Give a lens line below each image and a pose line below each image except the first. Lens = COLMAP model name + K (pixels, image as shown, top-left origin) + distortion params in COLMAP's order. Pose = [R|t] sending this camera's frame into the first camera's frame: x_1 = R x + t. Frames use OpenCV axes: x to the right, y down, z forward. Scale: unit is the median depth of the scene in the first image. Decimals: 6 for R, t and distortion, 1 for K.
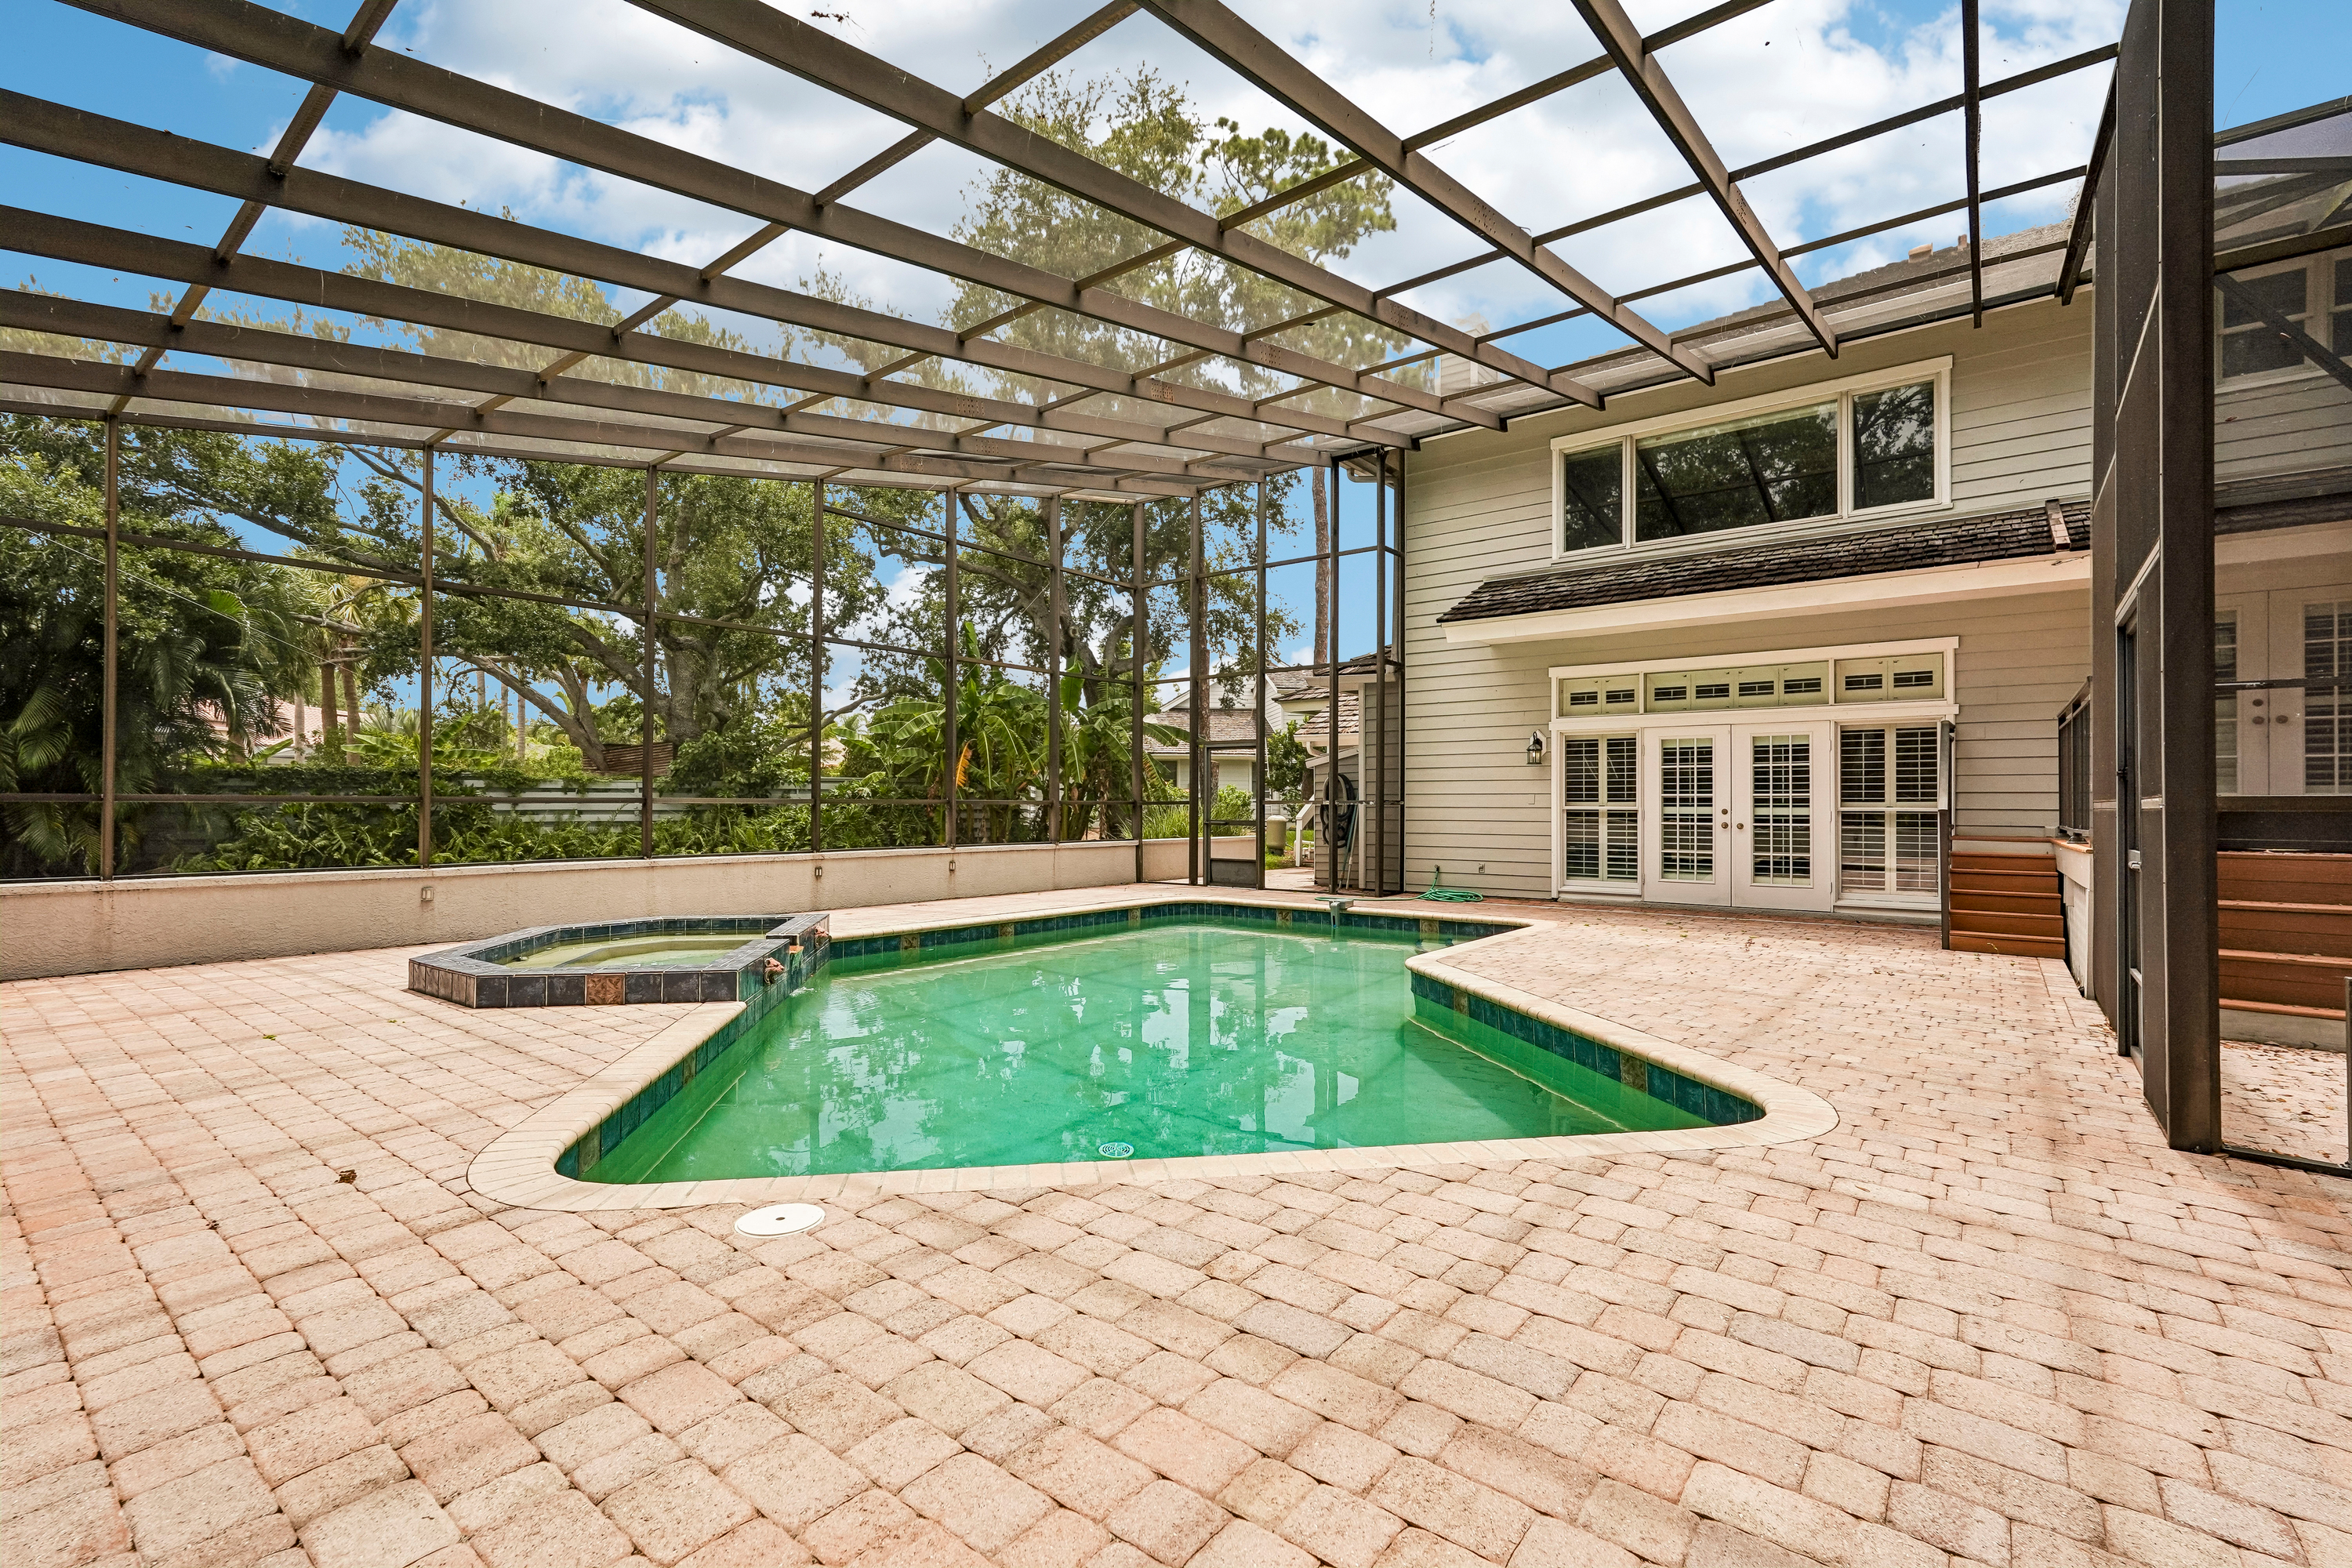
lens RADIAL K [[1042.6, 0, 1178.6], [0, 1042.6, 787.9], [0, 0, 1]] dist [-0.003687, 0.002726]
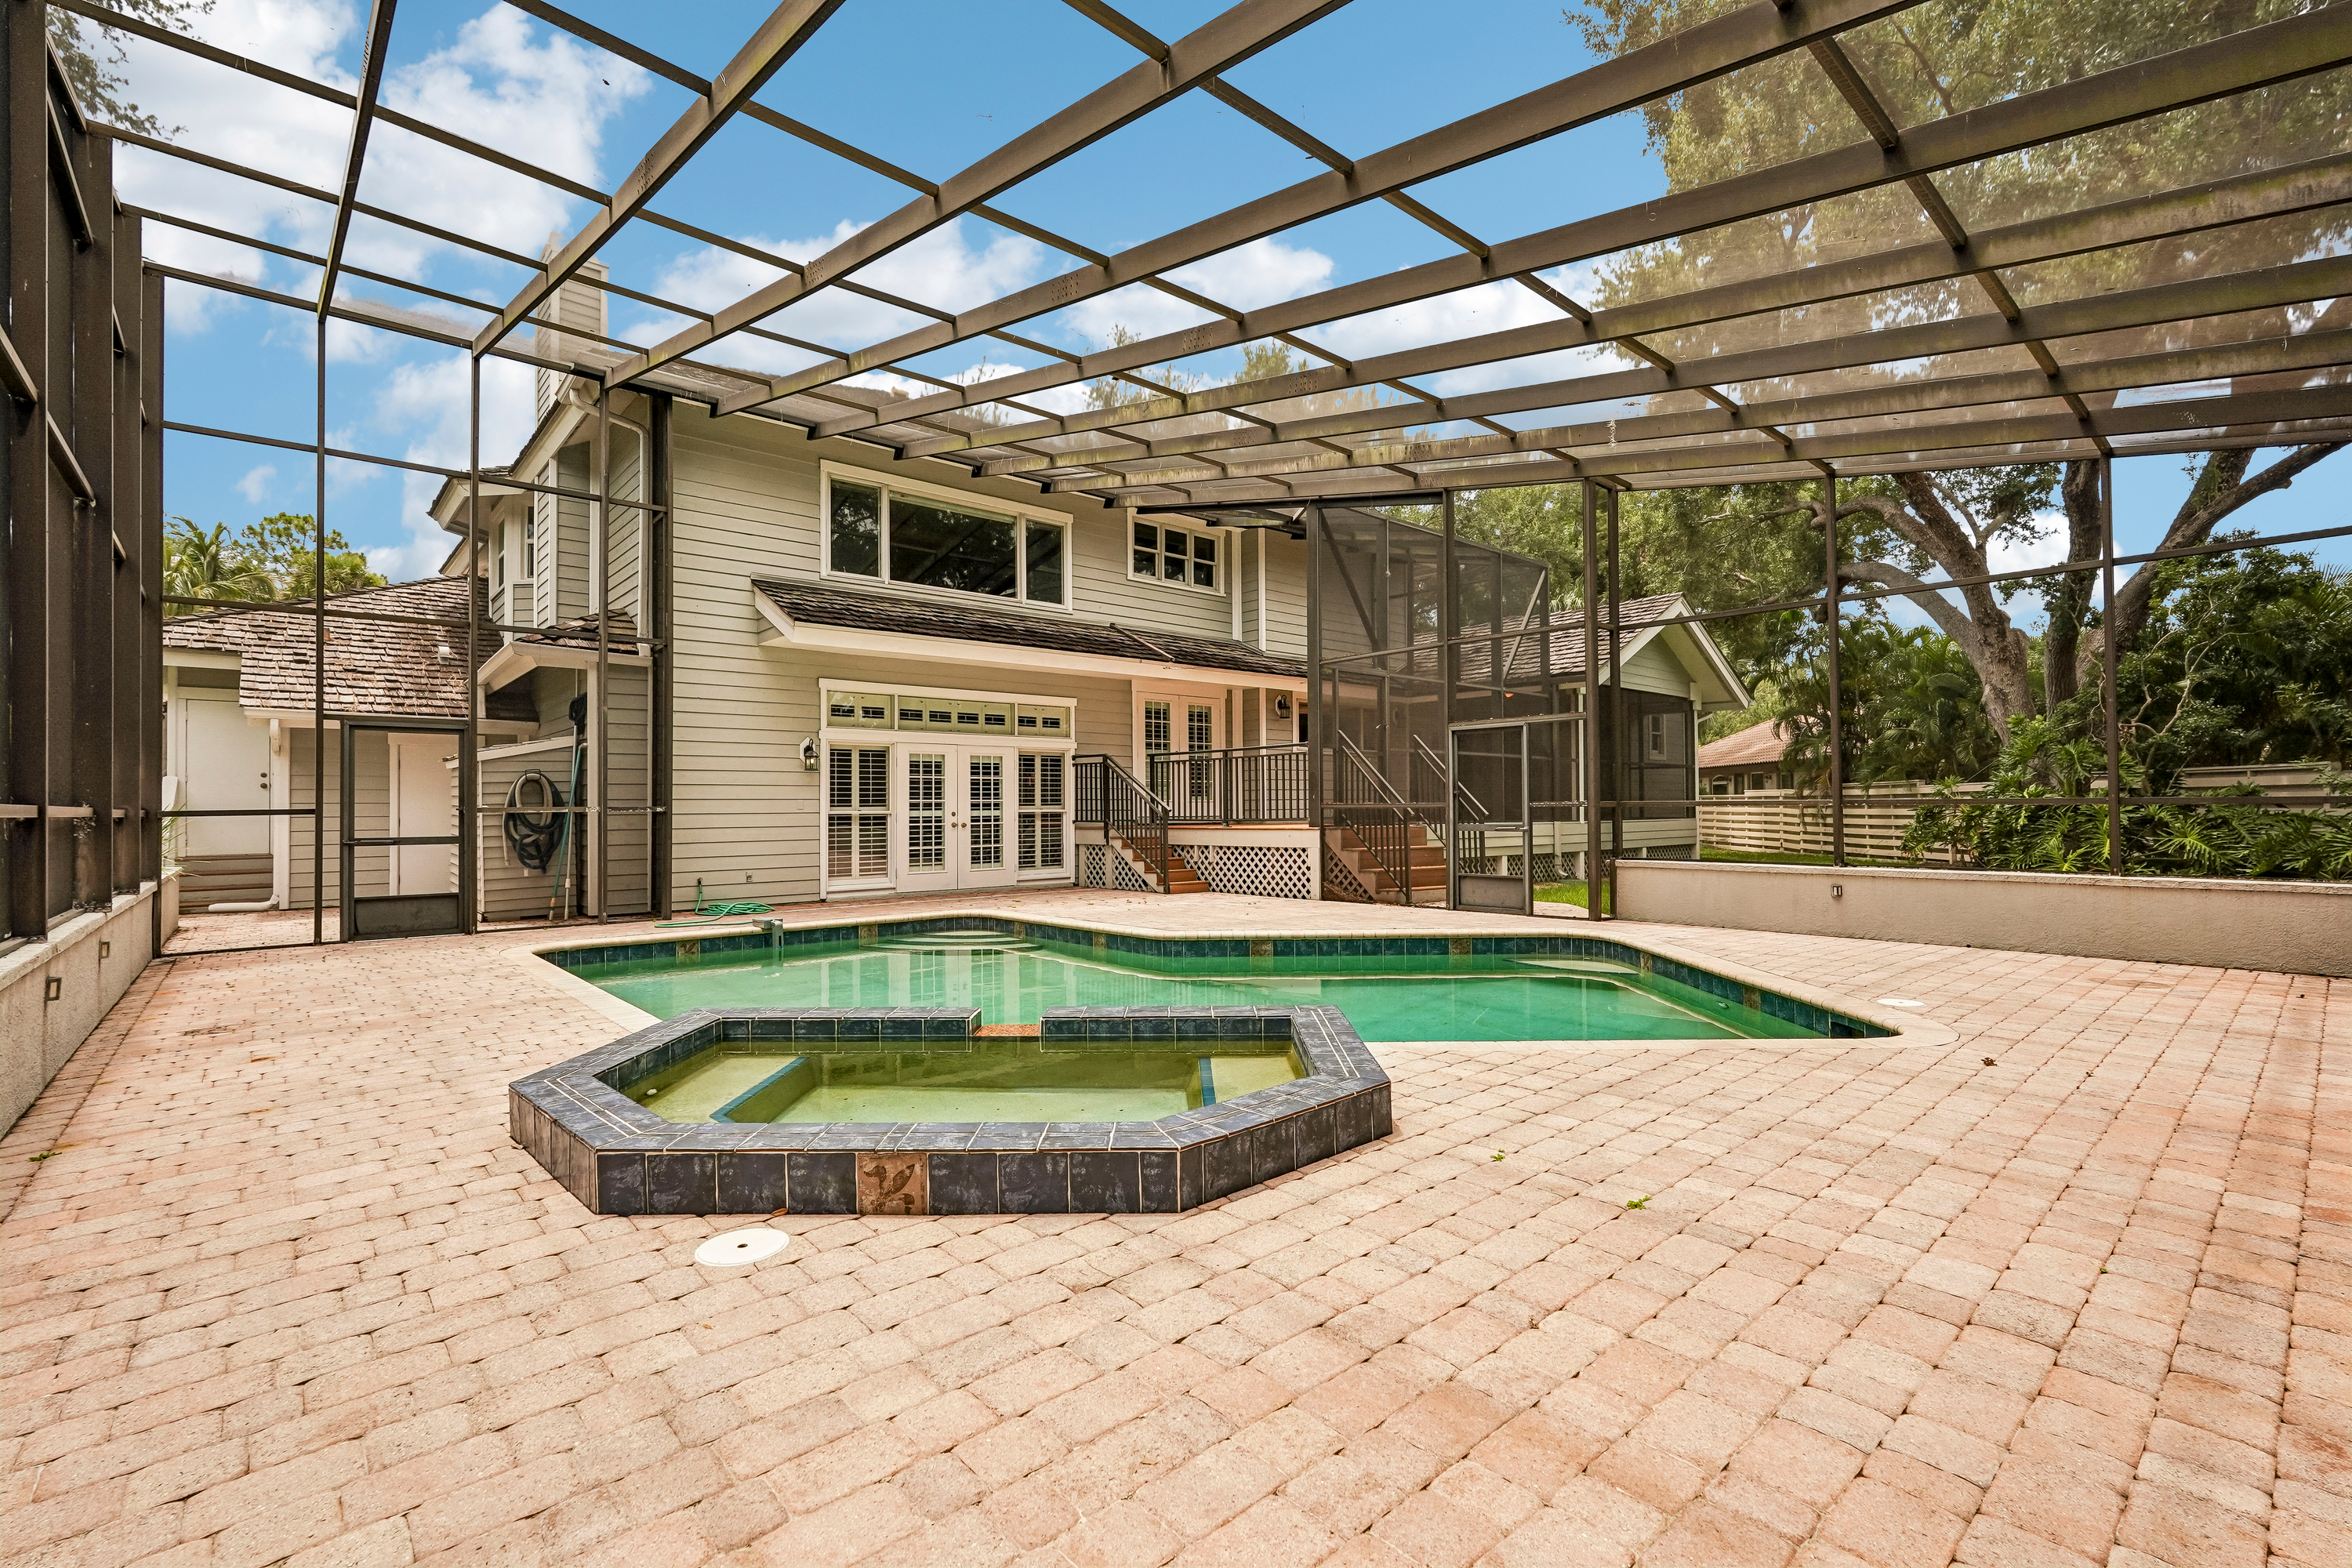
lens RADIAL K [[1042.6, 0, 1166.4], [0, 1042.6, 795.5], [0, 0, 1]] dist [-0.003687, 0.002726]
pose [[0.193035, 0.006217, 0.981172, -0.643943], [-0.007166, 0.999962, -0.004926, 0.004788], [-0.981166, -0.006080, 0.193072, 0.494459]]
